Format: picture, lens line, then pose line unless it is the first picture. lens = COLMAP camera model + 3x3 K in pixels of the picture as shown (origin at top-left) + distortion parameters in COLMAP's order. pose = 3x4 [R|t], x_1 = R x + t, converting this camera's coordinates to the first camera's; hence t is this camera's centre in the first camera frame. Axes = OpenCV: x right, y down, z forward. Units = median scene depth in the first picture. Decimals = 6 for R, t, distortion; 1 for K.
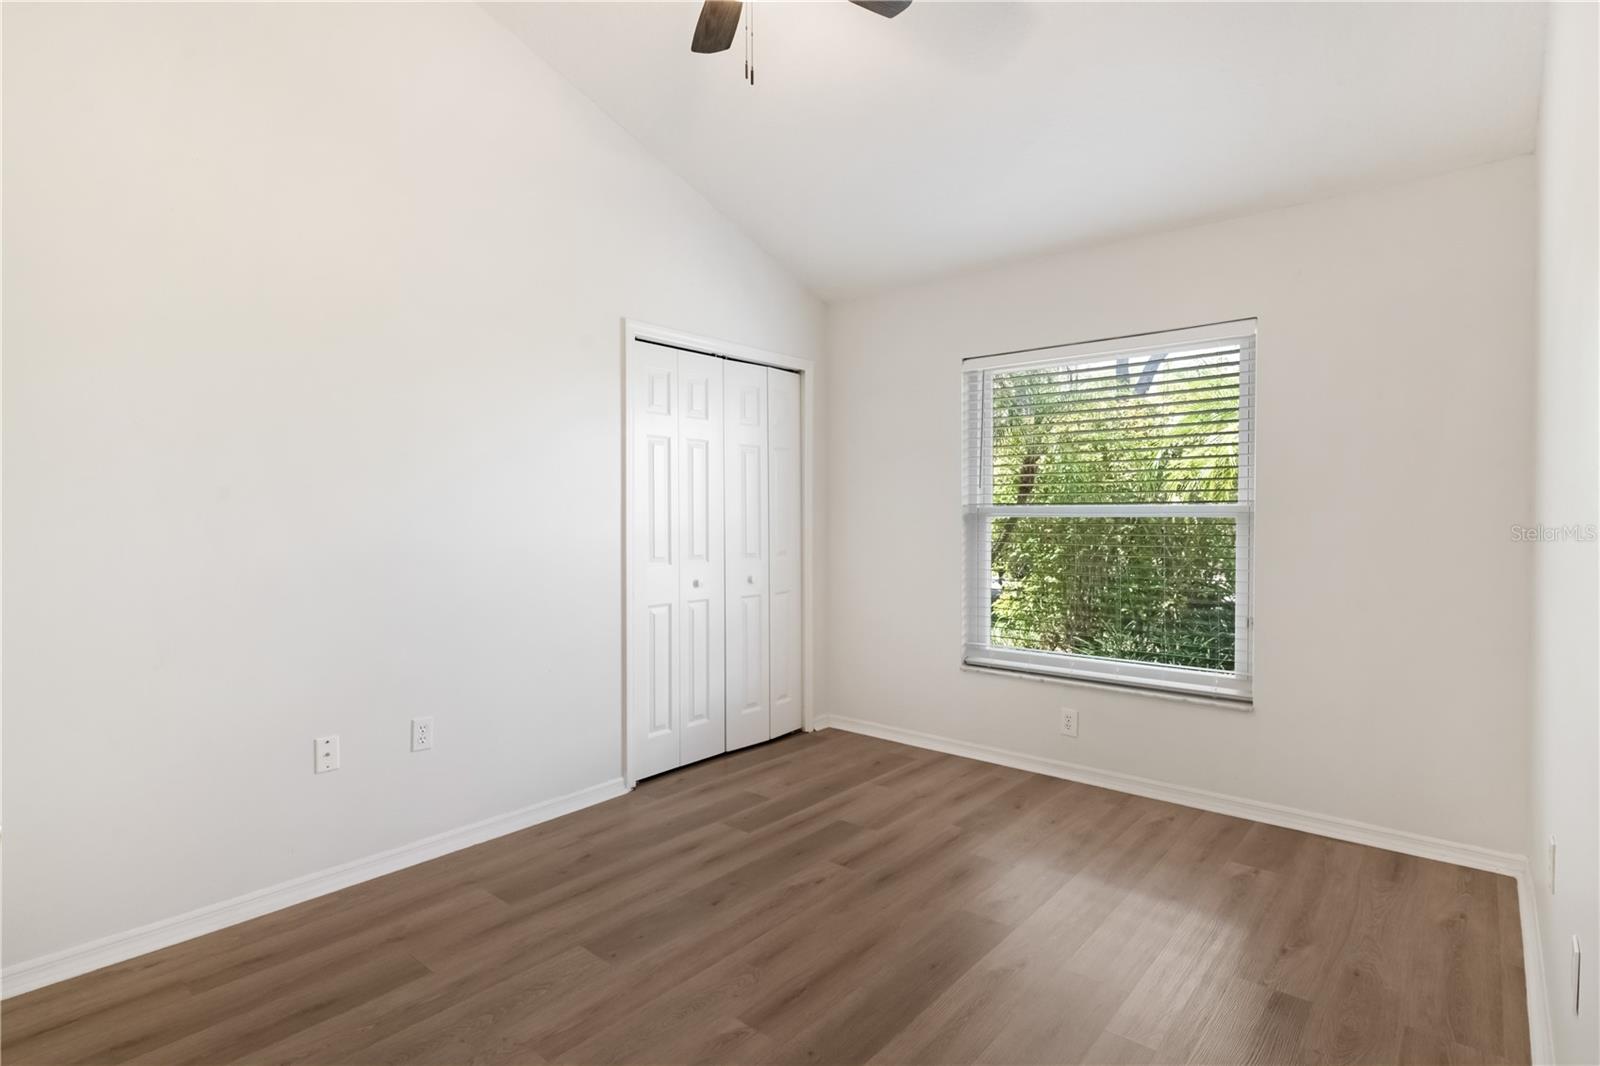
lens RADIAL K [[808.1, 0, 807.1], [0, 808.1, 528.1], [0, 0, 1]] dist [0.013829, -0.001698]
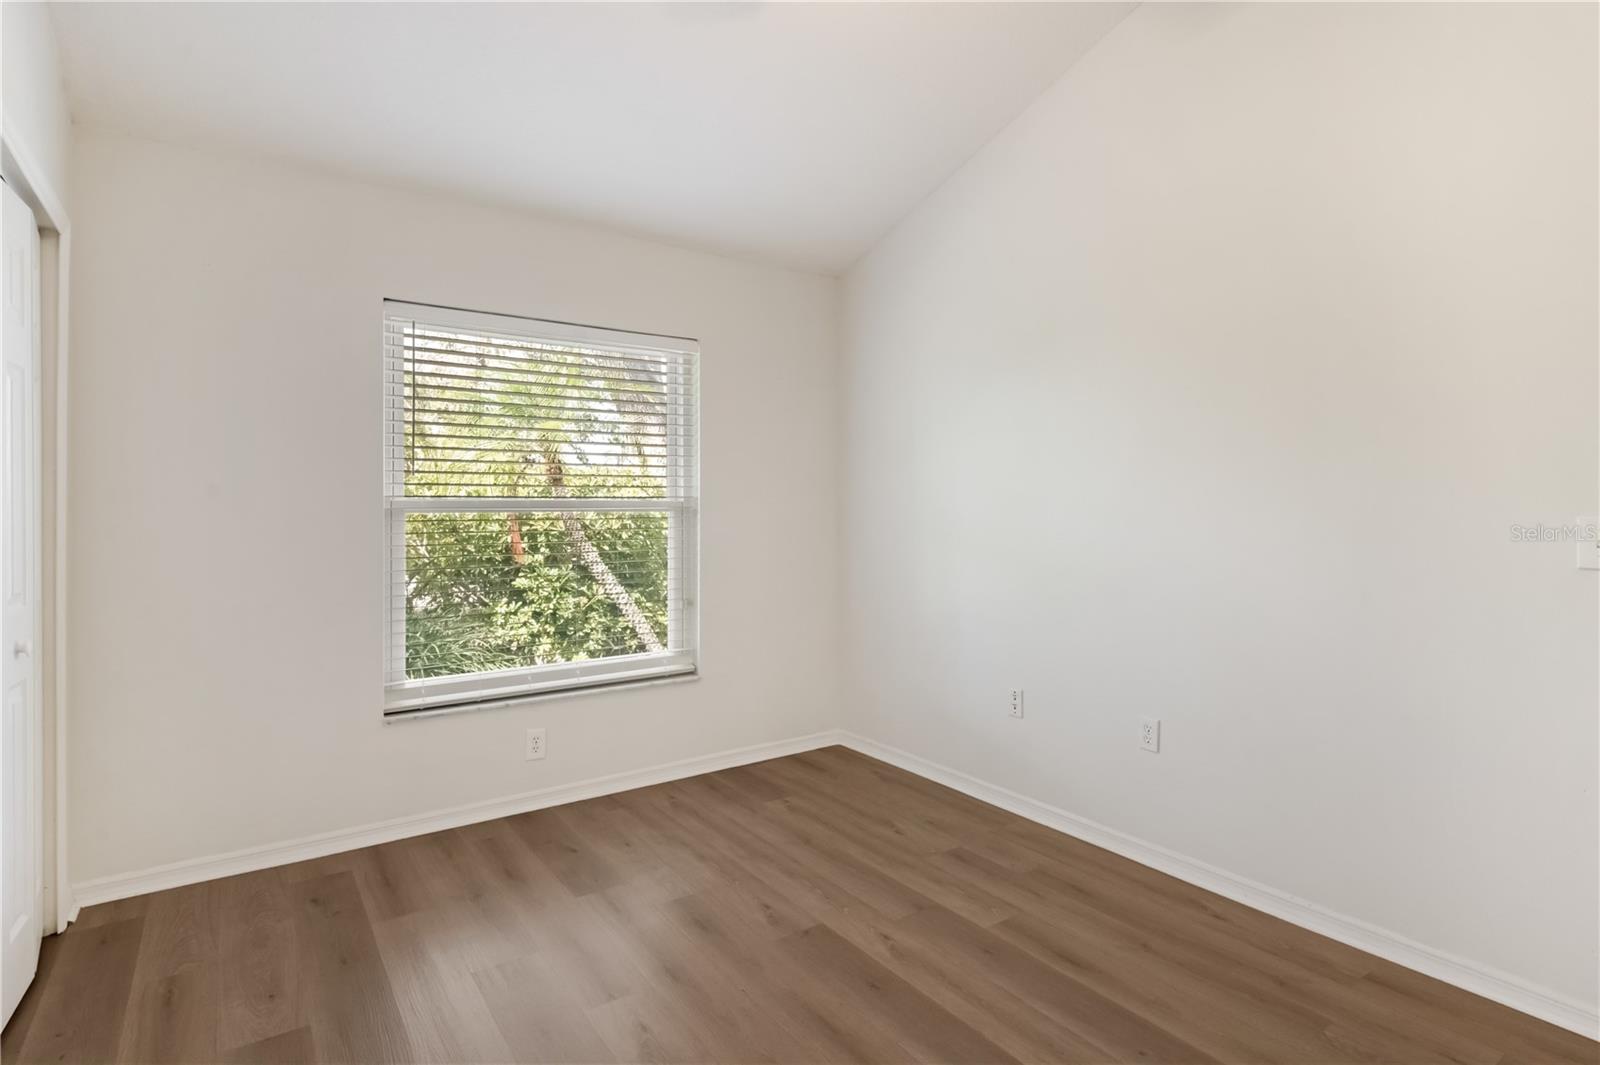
lens RADIAL K [[808.1, 0, 805.2], [0, 808.1, 524.4], [0, 0, 1]] dist [0.013829, -0.001698]
pose [[0.255552, -0.020478, 0.966578, -0.482539], [0.017275, 0.999713, 0.016613, -0.010391], [-0.966641, 0.012453, 0.255832, 0.521327]]
